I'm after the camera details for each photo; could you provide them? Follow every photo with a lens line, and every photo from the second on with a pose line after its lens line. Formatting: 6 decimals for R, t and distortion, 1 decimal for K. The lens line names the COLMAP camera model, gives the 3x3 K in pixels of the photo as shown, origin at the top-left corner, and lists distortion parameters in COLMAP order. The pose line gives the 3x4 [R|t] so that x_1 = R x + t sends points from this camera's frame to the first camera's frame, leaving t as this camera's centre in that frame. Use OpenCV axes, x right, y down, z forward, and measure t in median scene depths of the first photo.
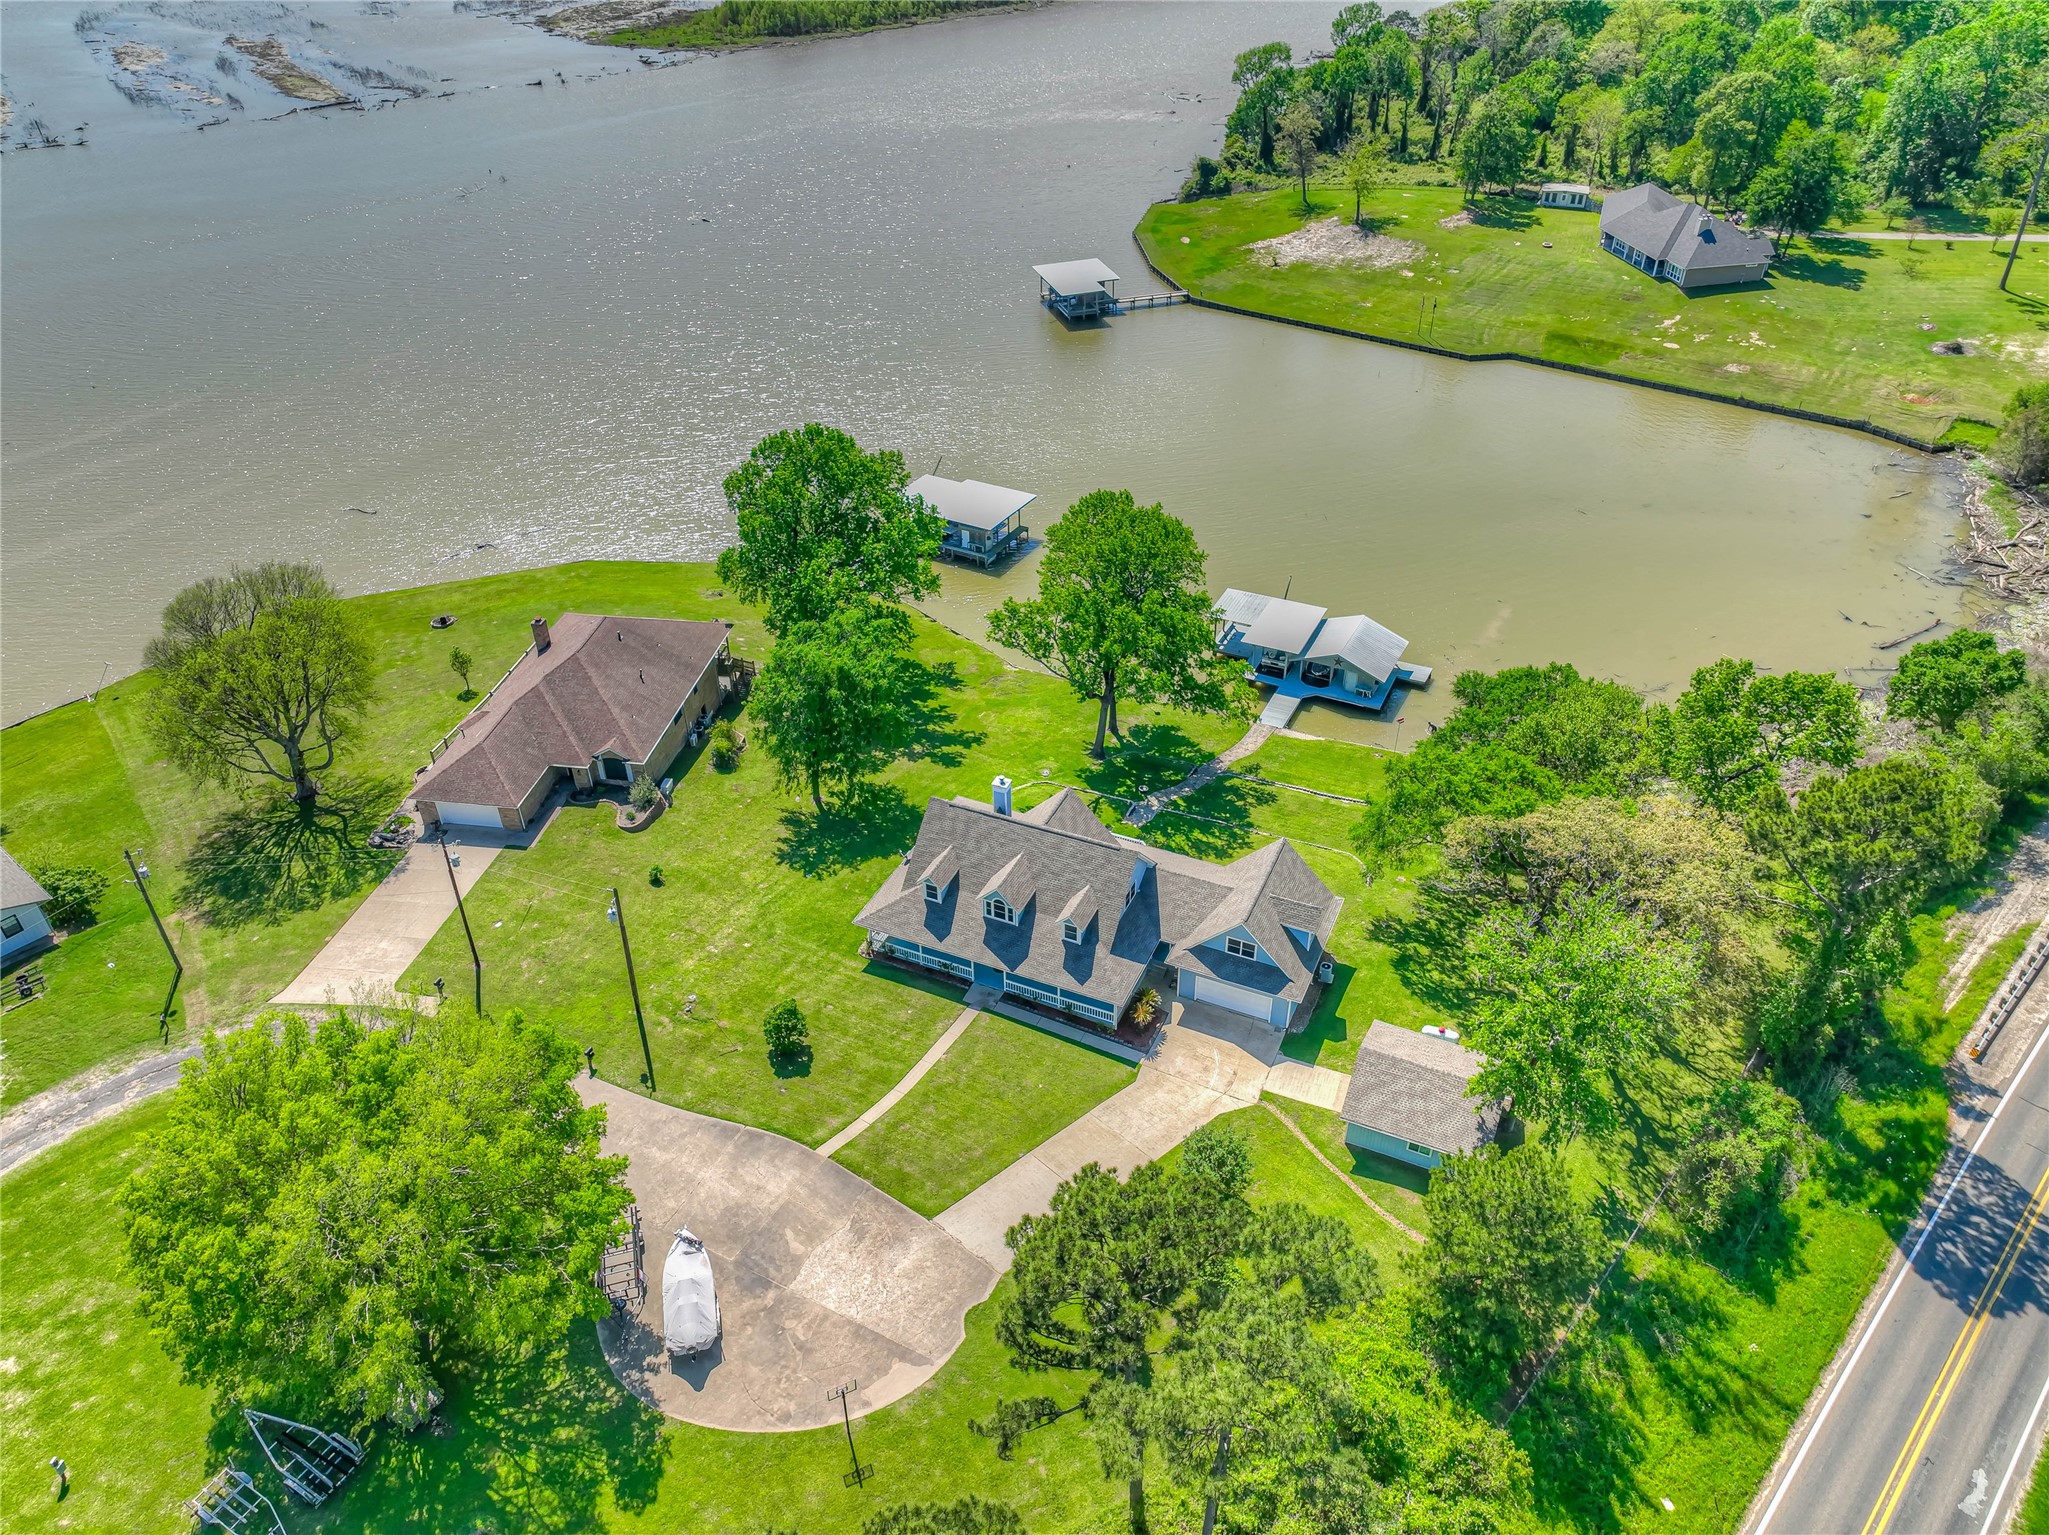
lens RADIAL K [[1439.2, 0, 1028.2], [0, 1439.2, 767.0], [0, 0, 1]] dist [0.012628, 0.022519]
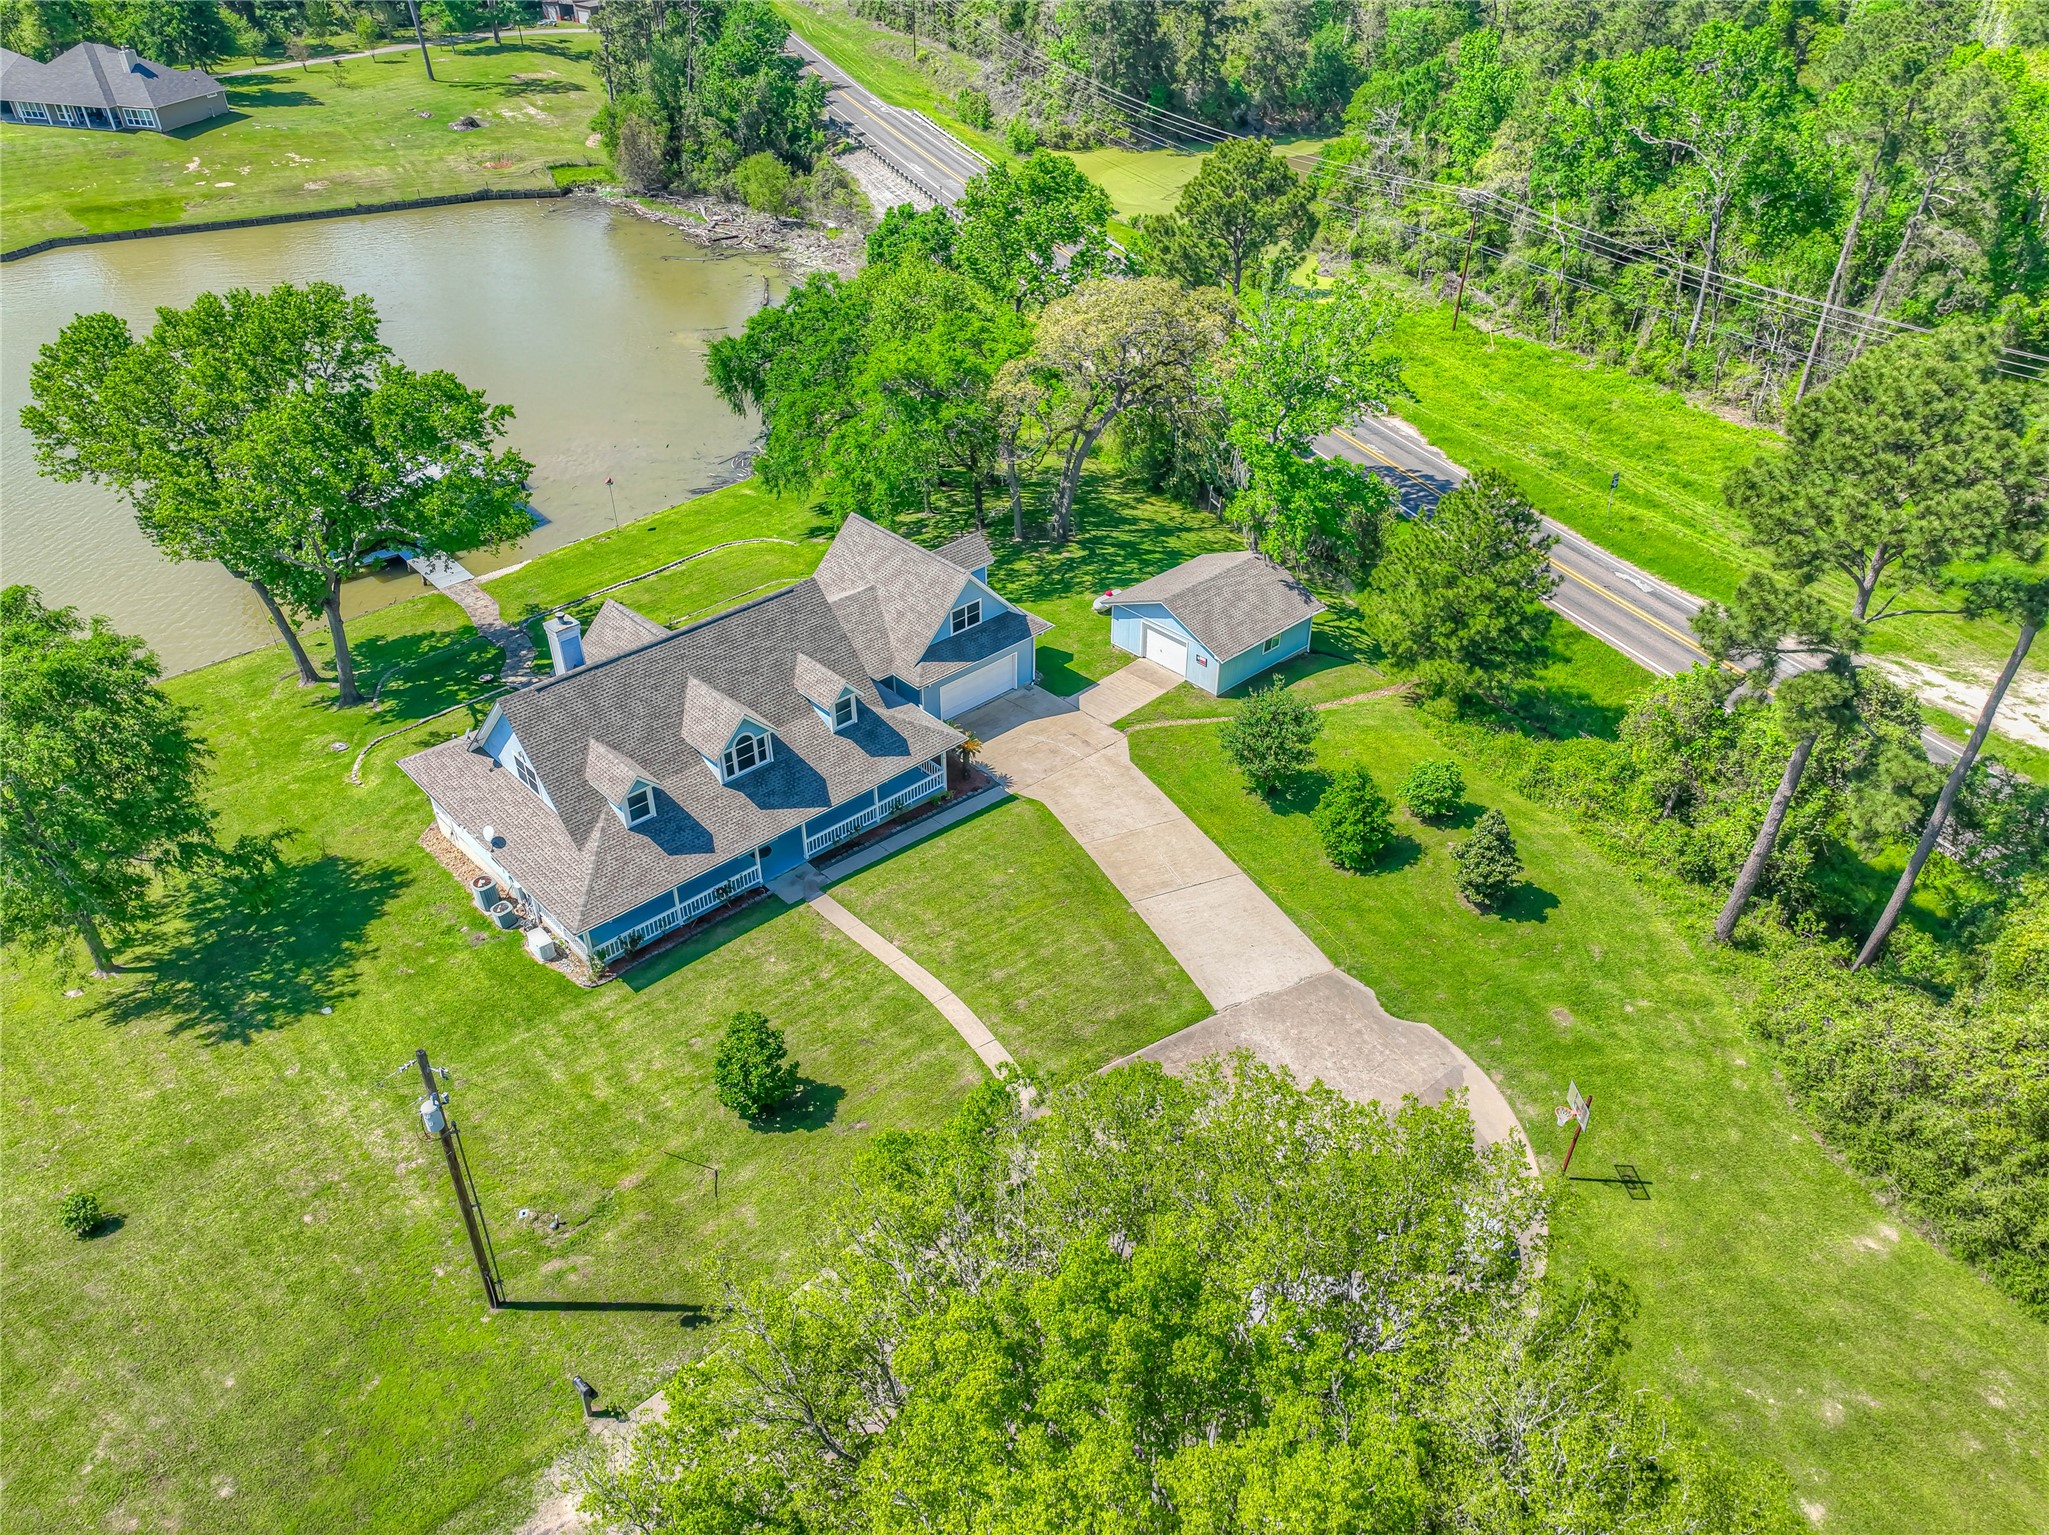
lens RADIAL K [[1439.2, 0, 1028.2], [0, 1439.2, 767.0], [0, 0, 1]] dist [0.012628, 0.022519]
pose [[0.382032, -0.517928, 0.765377, -0.389884], [0.530353, 0.801112, 0.277389, -0.004707], [-0.756820, 0.299949, 0.580736, 0.458247]]
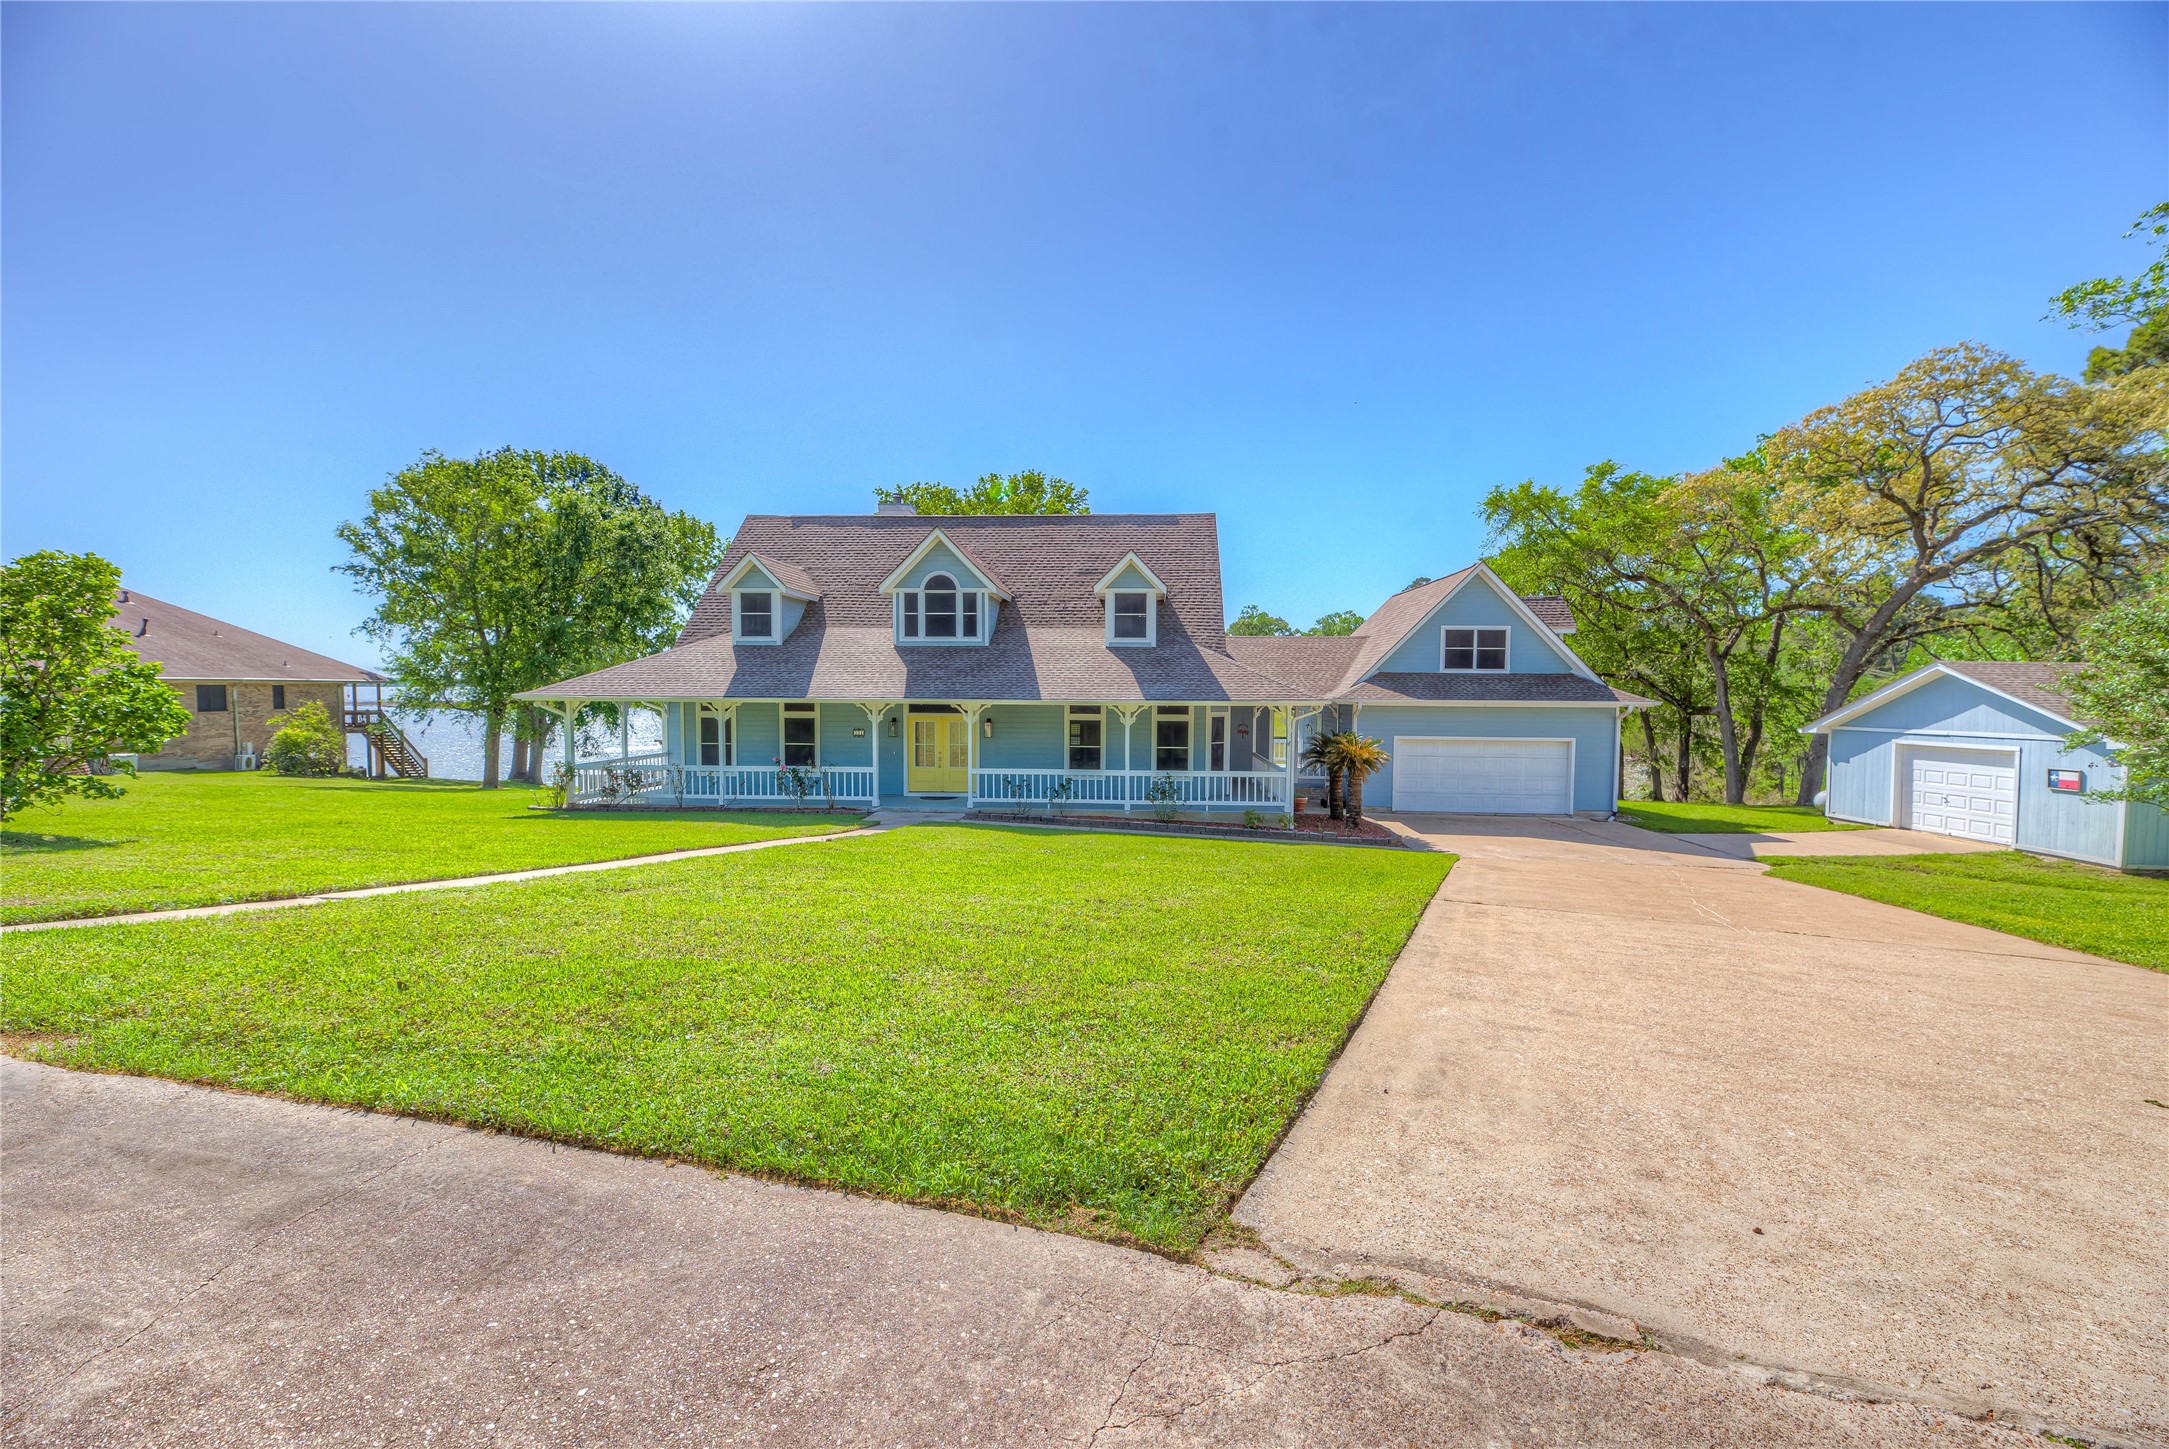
lens RADIAL K [[878.7, 0, 1096.0], [0, 878.7, 722.4], [0, 0, 1]] dist [0.000916, 0.000049]
pose [[0.932751, 0.003959, 0.360498, -0.058113], [0.193487, 0.838233, -0.509831, 0.222082], [-0.304200, 0.545298, 0.781097, 0.686560]]
